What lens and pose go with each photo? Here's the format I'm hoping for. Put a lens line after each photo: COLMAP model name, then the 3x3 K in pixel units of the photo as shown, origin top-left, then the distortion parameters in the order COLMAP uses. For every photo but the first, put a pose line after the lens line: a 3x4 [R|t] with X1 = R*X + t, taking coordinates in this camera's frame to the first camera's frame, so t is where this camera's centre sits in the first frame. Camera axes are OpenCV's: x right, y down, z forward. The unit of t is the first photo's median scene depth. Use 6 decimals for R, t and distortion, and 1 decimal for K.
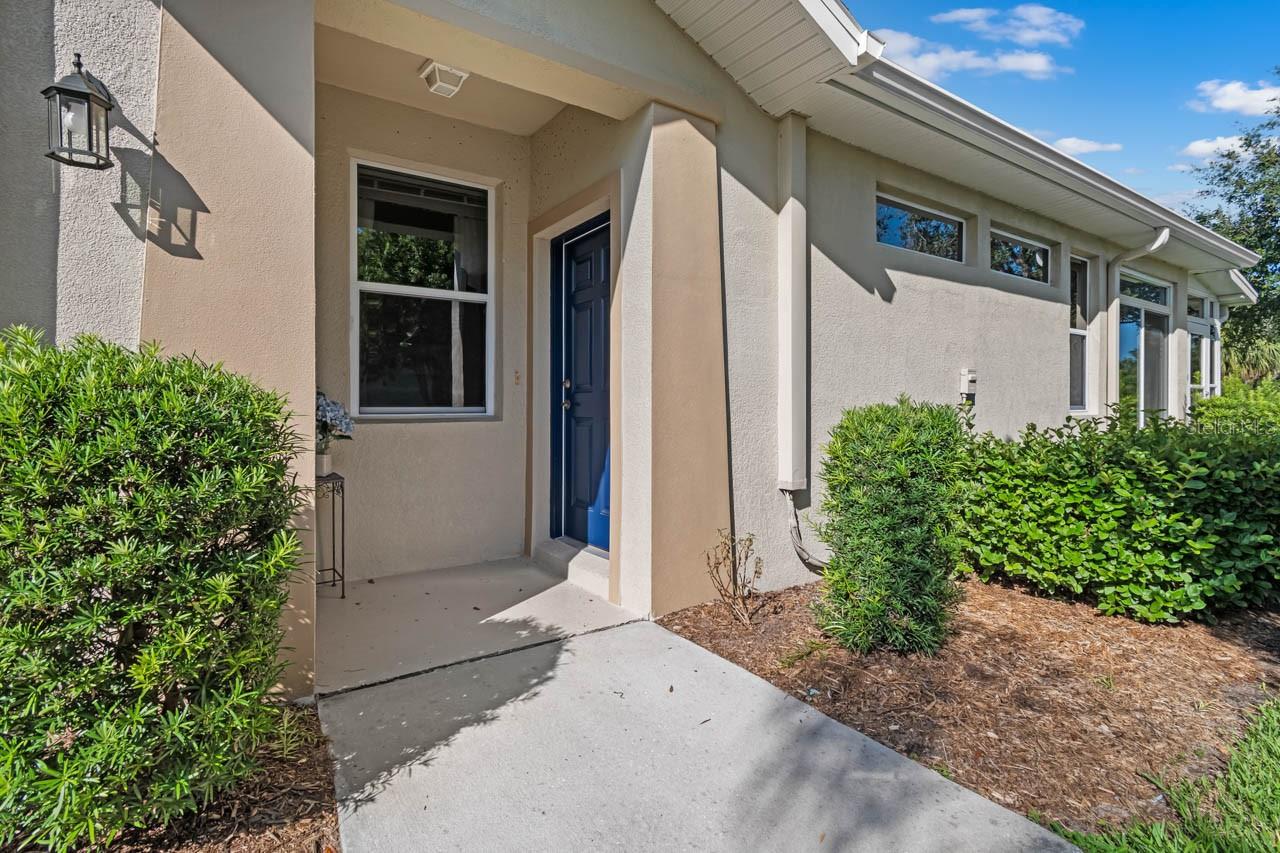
lens RADIAL K [[581.0, 0, 633.0], [0, 581.0, 423.1], [0, 0, 1]] dist [0.000066, -0.001006]
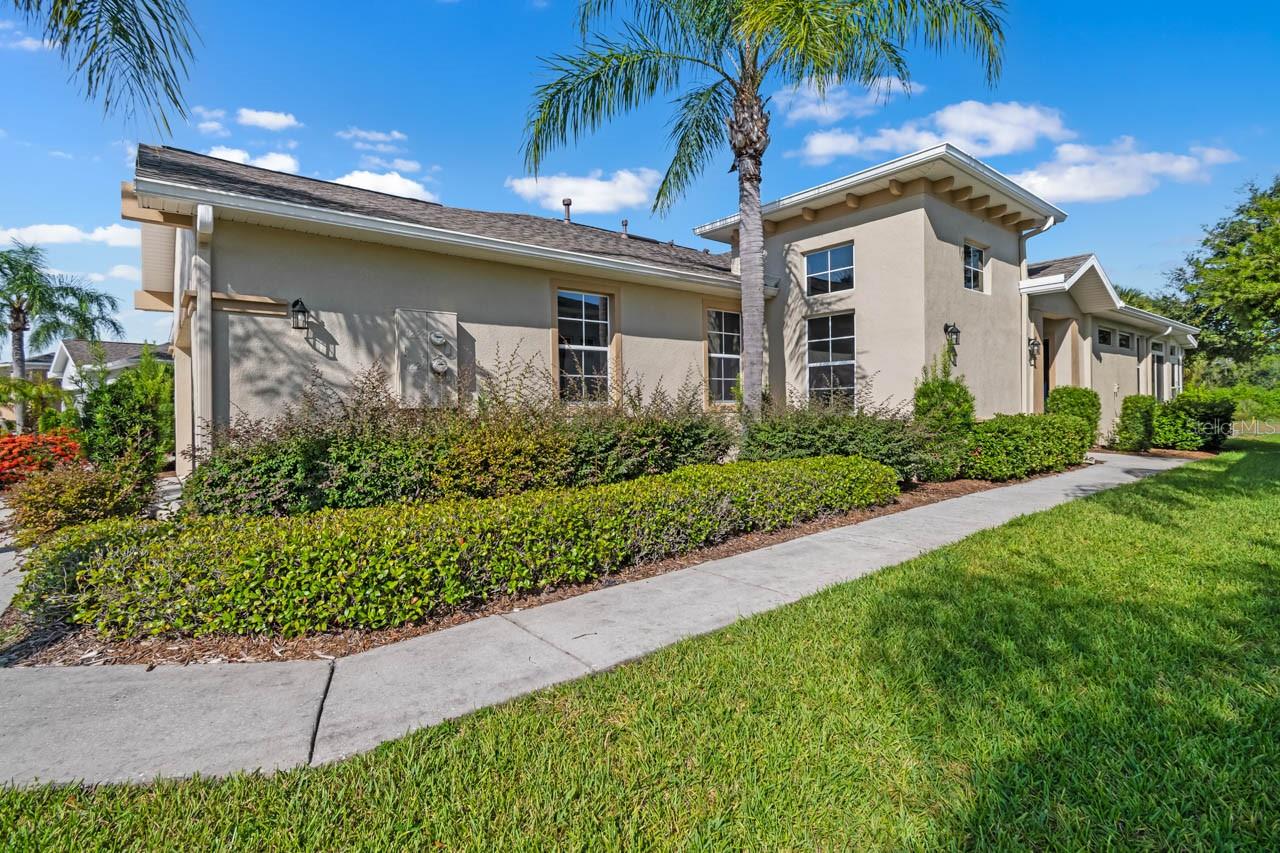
lens RADIAL K [[581.0, 0, 645.5], [0, 581.0, 416.4], [0, 0, 1]] dist [0.000066, -0.001006]
pose [[0.996035, -0.010897, 0.088295, -1.933356], [0.011938, 0.999865, -0.011271, 0.072266], [-0.088160, 0.012280, 0.996031, -1.601089]]
